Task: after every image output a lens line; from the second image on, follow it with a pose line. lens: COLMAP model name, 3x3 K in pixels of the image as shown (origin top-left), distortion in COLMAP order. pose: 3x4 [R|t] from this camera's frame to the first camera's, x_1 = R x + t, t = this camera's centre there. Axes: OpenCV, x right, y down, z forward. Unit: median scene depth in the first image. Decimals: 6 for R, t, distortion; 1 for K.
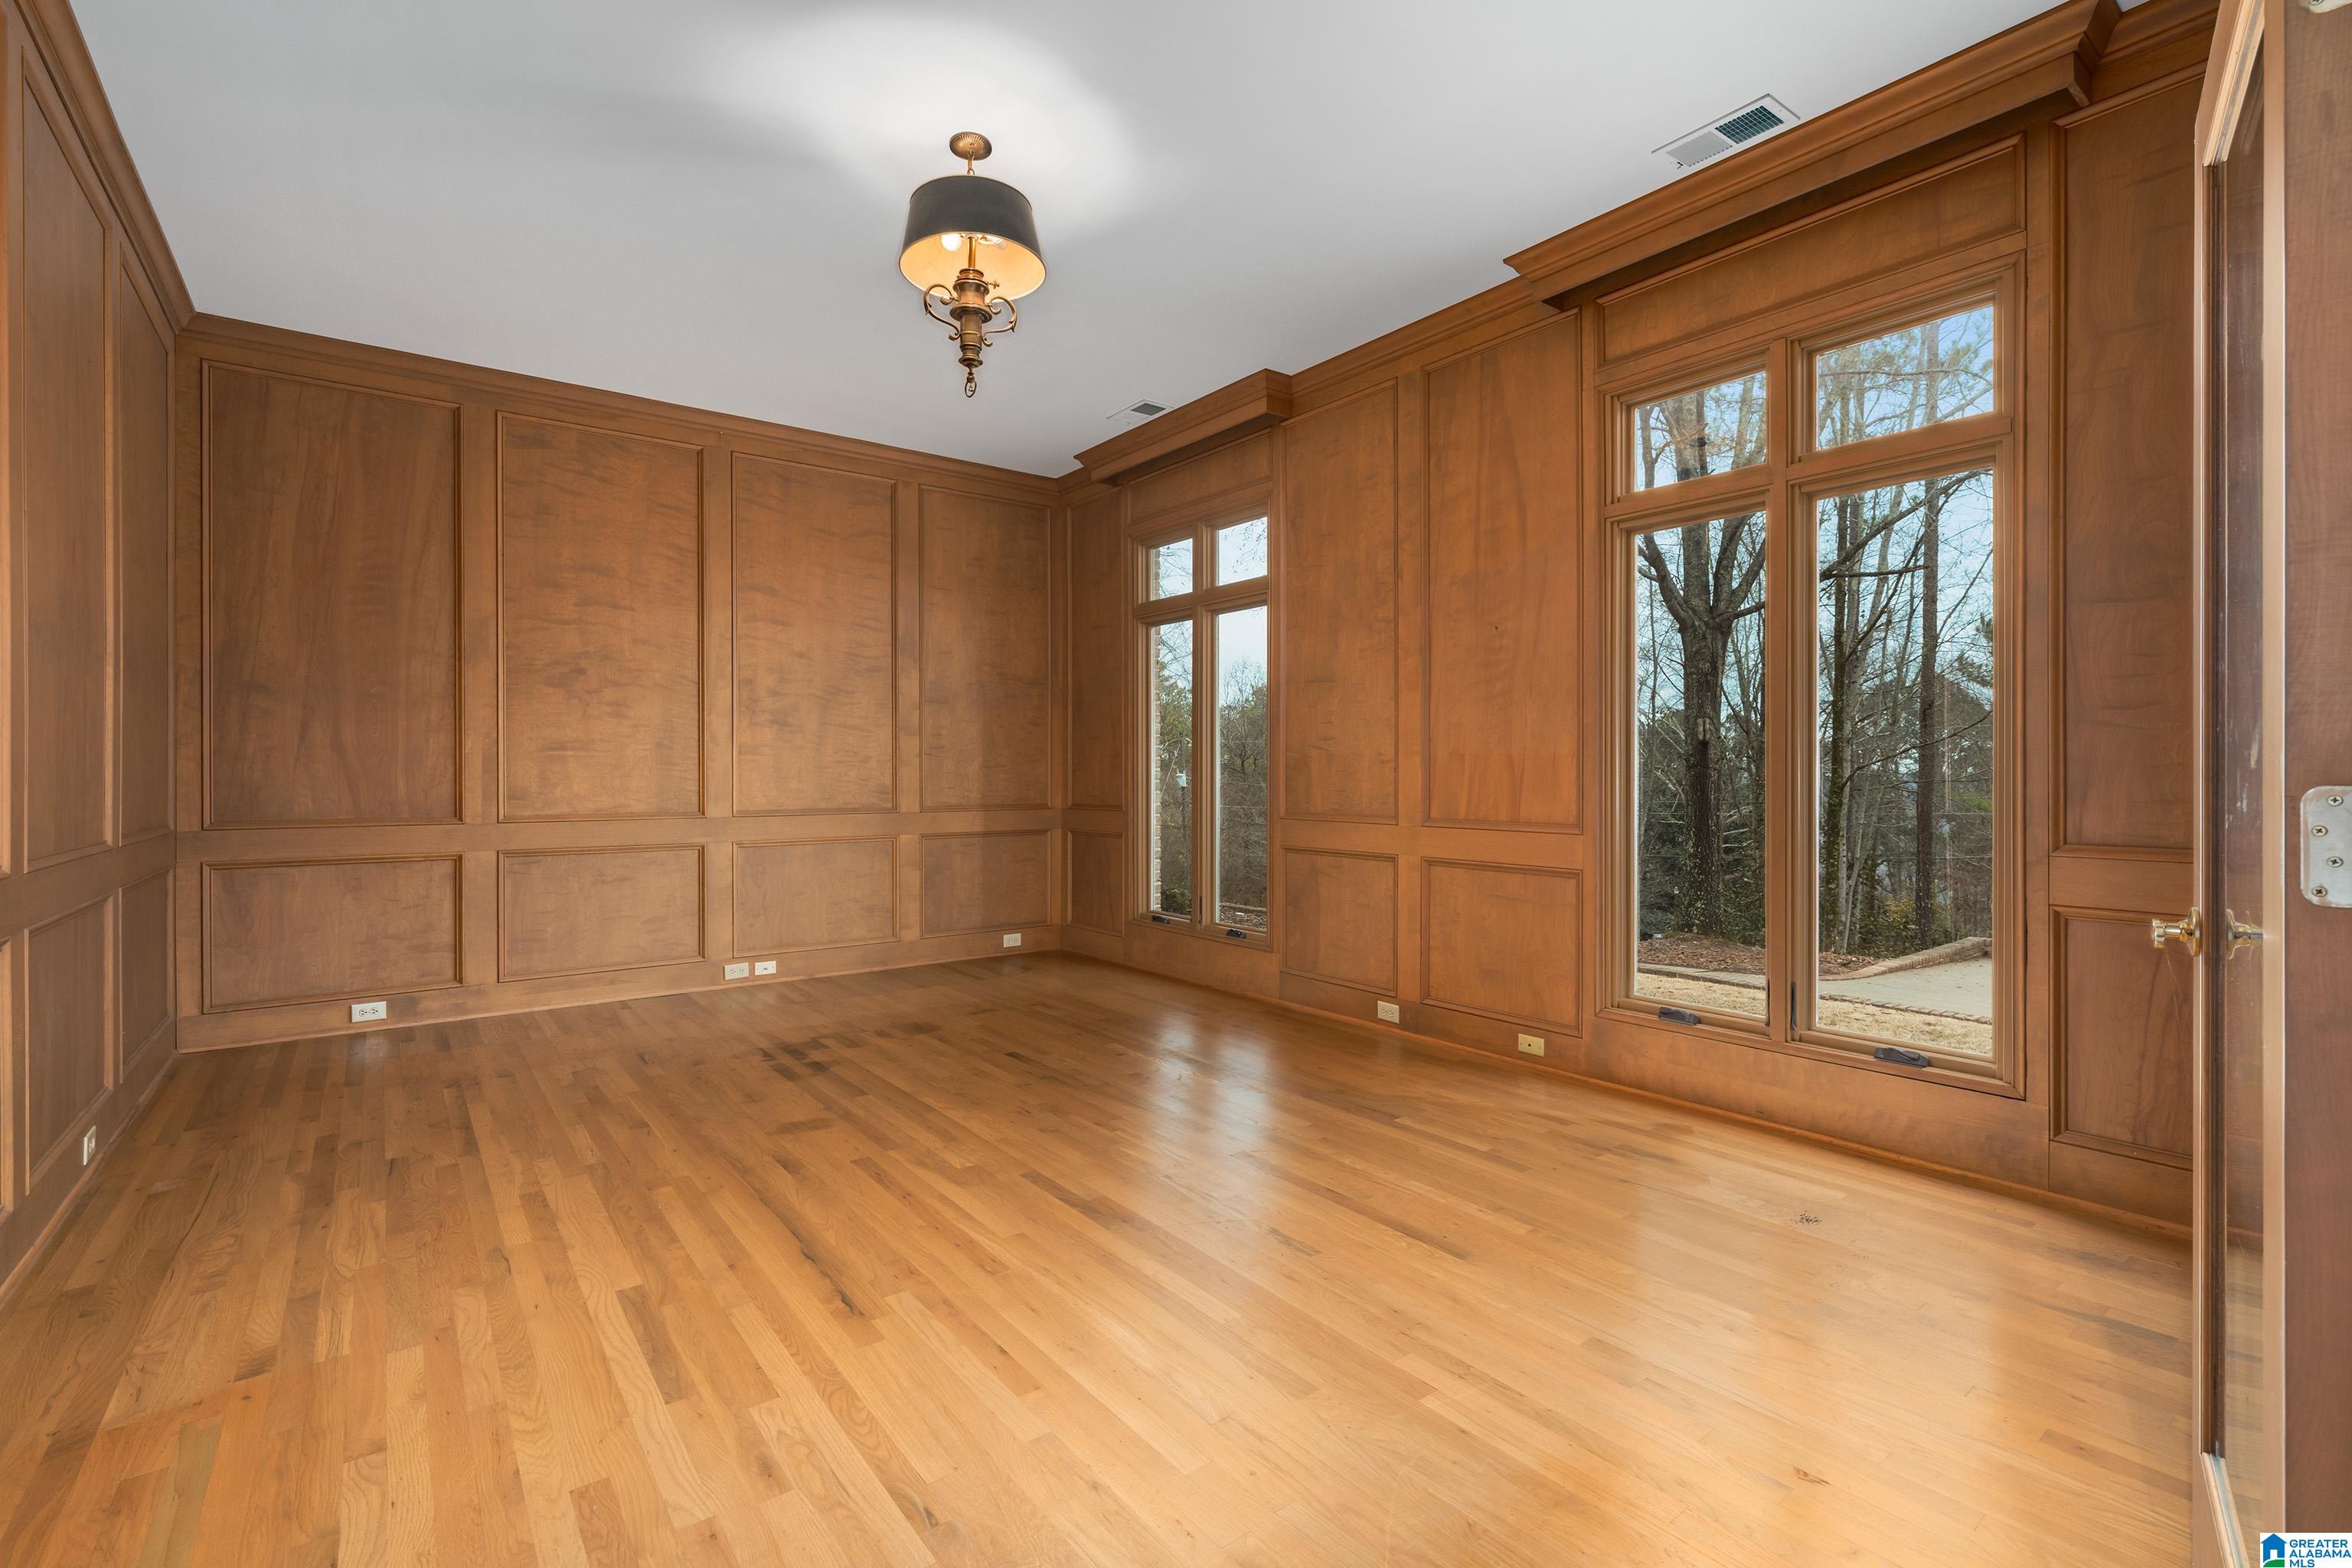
lens RADIAL K [[1066.2, 0, 1177.0], [0, 1066.2, 767.4], [0, 0, 1]] dist [0.021024, -0.000156]
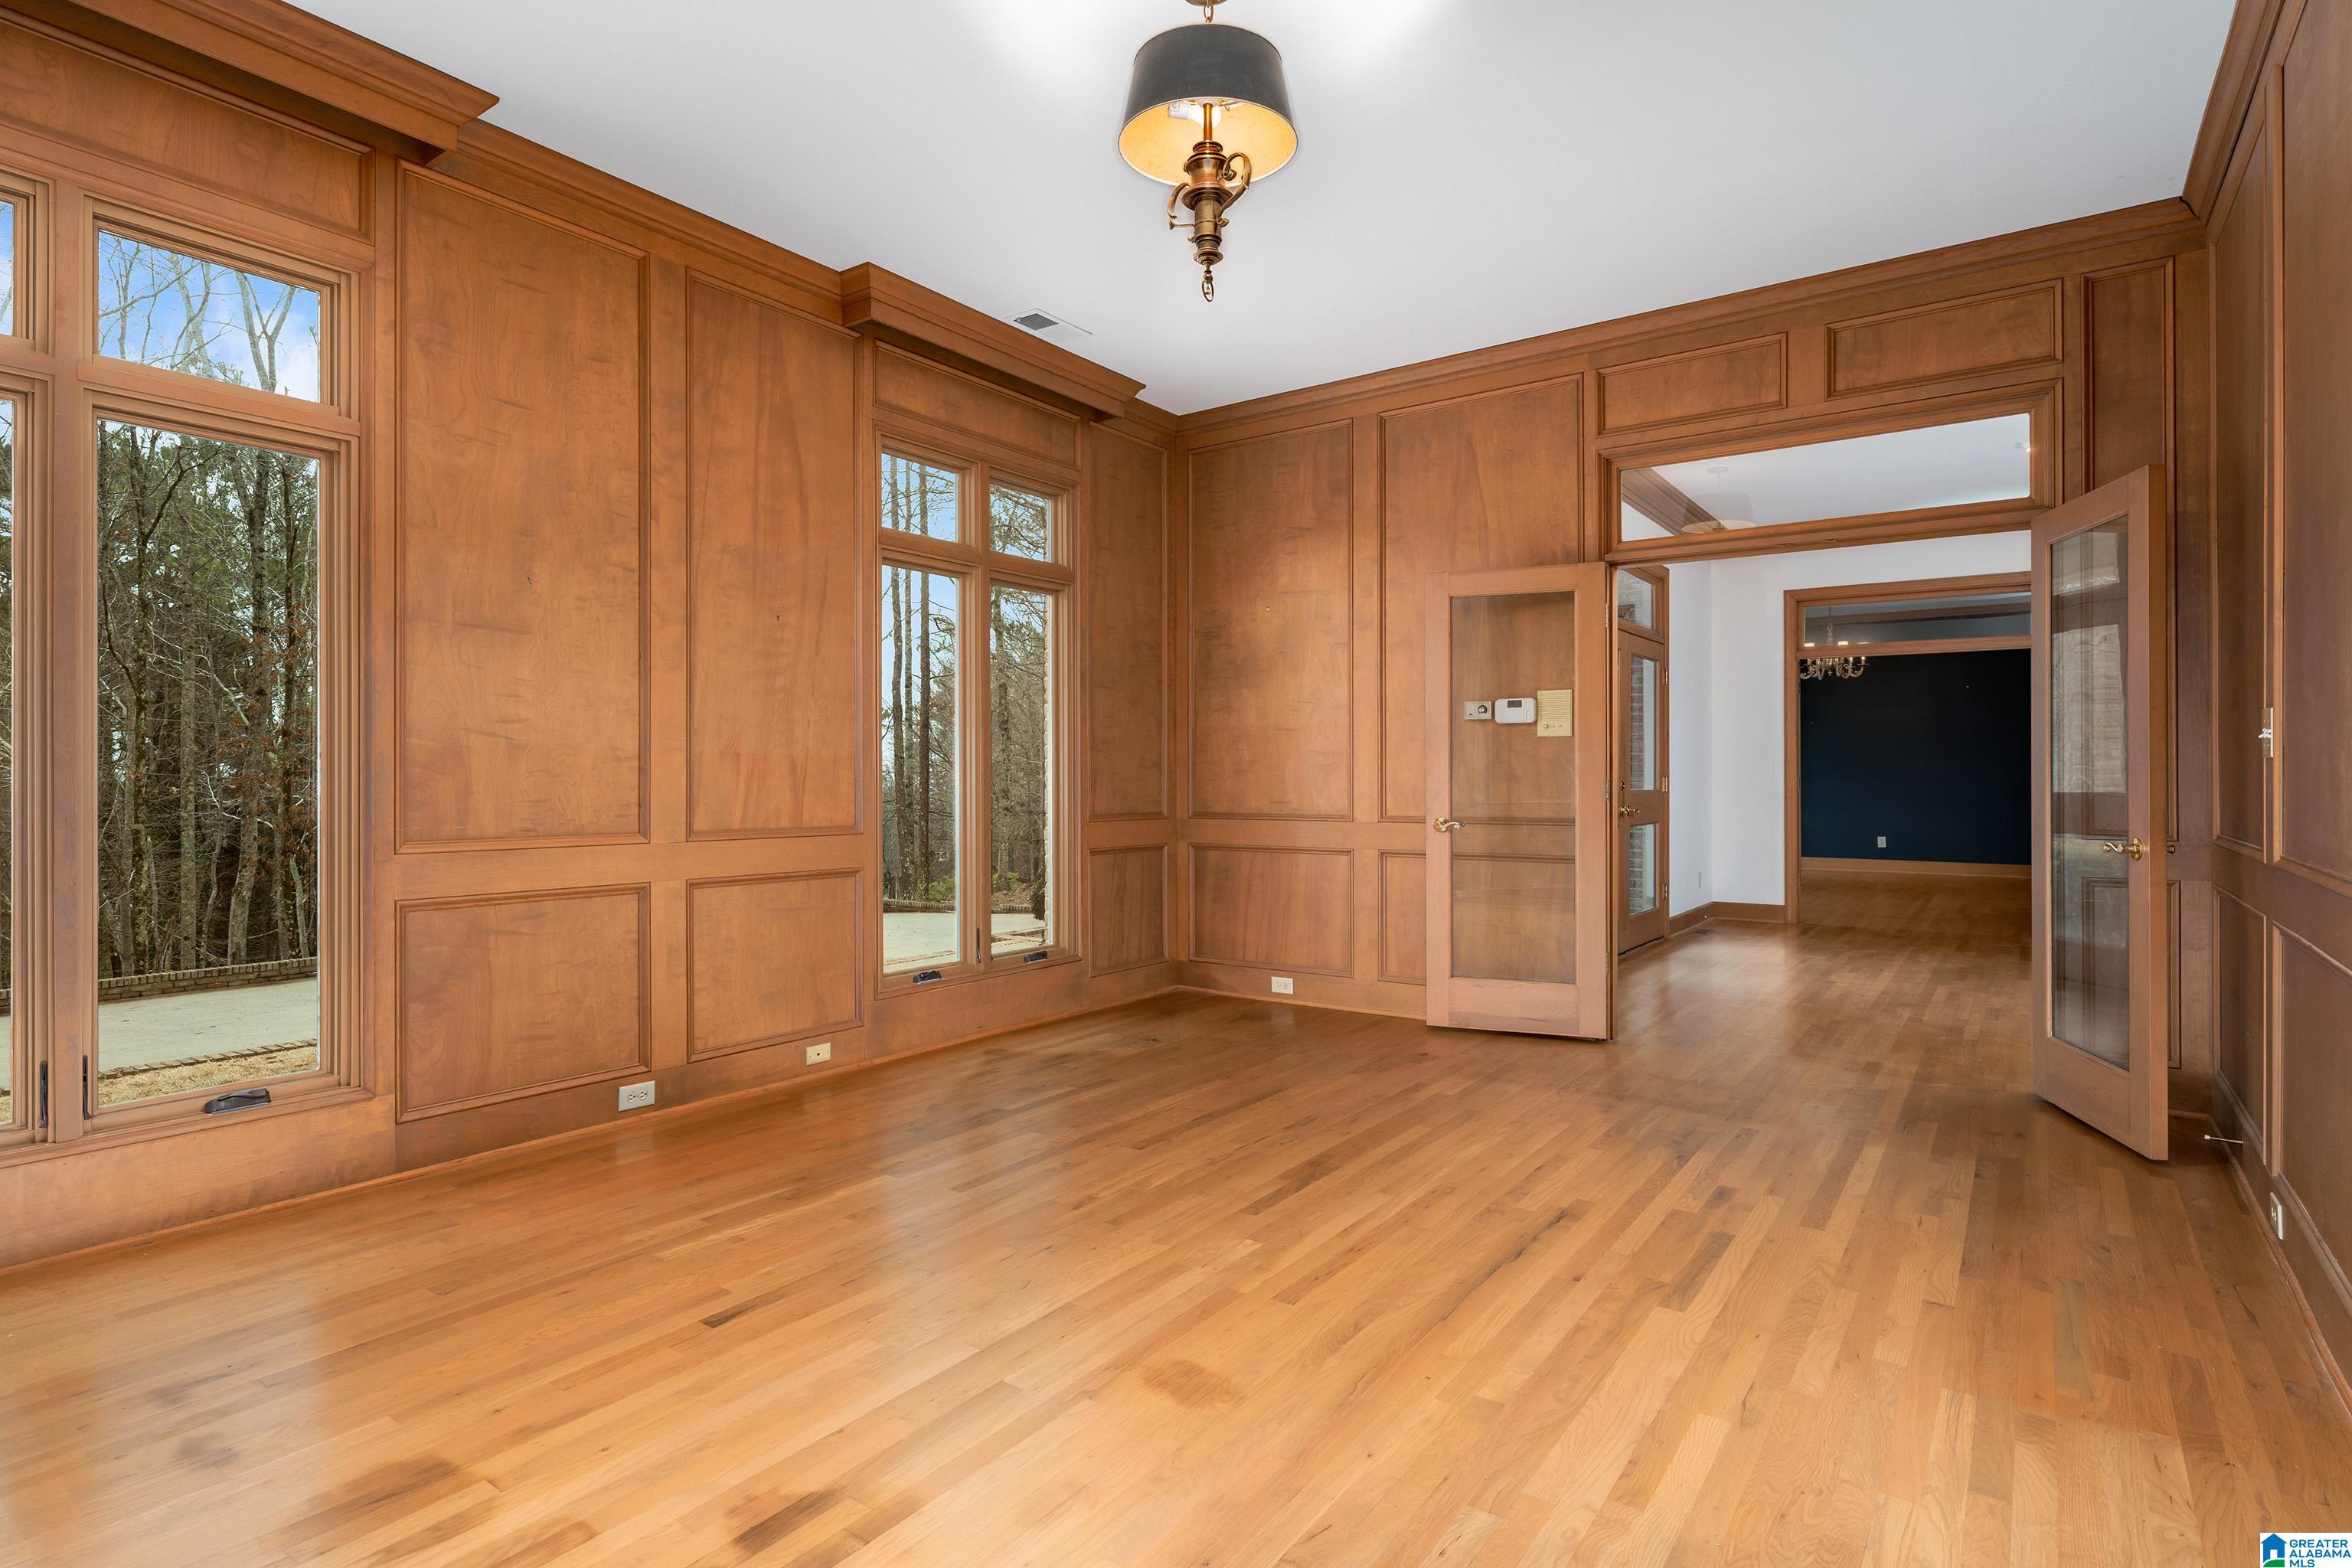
lens RADIAL K [[1202.6, 0, 1176.0], [0, 1202.6, 784.0], [0, 0, 1]] dist [-0.001293, -0.000035]
pose [[-0.305971, 0.000101, 0.952041, -0.802519], [-0.003042, 0.999995, -0.001084, 0.012902], [-0.952036, -0.003227, -0.305969, 1.009476]]
